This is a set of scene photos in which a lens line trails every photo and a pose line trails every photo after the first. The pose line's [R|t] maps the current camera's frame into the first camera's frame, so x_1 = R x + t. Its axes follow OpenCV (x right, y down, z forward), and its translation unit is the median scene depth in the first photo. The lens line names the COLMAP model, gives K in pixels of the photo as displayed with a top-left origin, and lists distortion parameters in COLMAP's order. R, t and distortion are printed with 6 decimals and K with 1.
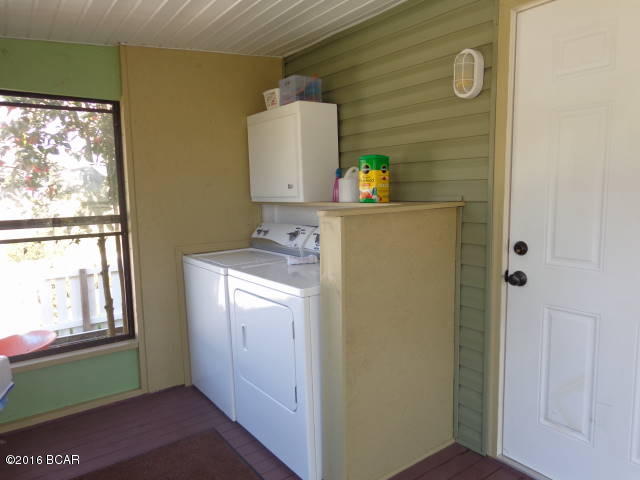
lens RADIAL K [[455.0, 0, 319.9], [0, 455.0, 242.9], [0, 0, 1]] dist [-0.010362, -0.002935]
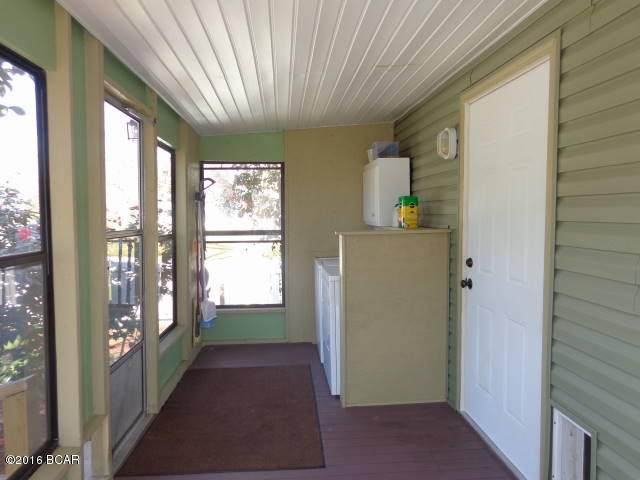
lens RADIAL K [[455.0, 0, 320.1], [0, 455.0, 237.6], [0, 0, 1]] dist [-0.010362, -0.002935]
pose [[0.853059, 0.044337, -0.519927, 0.570199], [-0.070263, 0.997070, -0.030256, 0.006586], [0.517062, 0.062342, 0.853675, -0.355198]]
